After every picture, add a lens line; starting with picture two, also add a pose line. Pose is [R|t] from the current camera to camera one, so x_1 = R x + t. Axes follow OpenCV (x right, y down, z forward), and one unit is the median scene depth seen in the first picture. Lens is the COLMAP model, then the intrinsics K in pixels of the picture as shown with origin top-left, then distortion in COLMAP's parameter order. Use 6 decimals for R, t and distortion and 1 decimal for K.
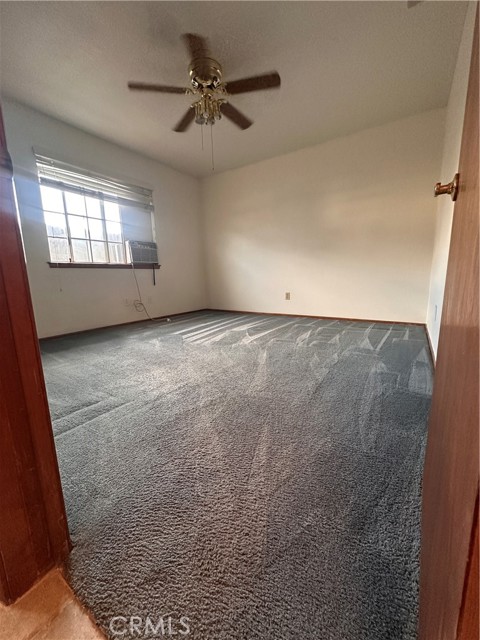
lens RADIAL K [[256.8, 0, 239.6], [0, 256.8, 319.7], [0, 0, 1]] dist [-0.000741, -0.000322]
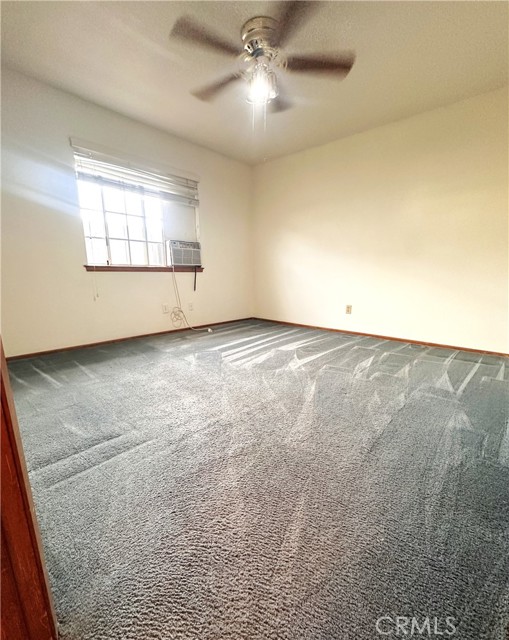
lens RADIAL K [[284.5, 0, 253.2], [0, 284.5, 340.4], [0, 0, 1]] dist [-0.000539, 0.000614]
pose [[0.988914, 0.062576, -0.134663, 0.020767], [-0.053688, 0.996195, 0.068656, -0.075503], [0.138447, -0.060665, 0.988510, 0.062778]]
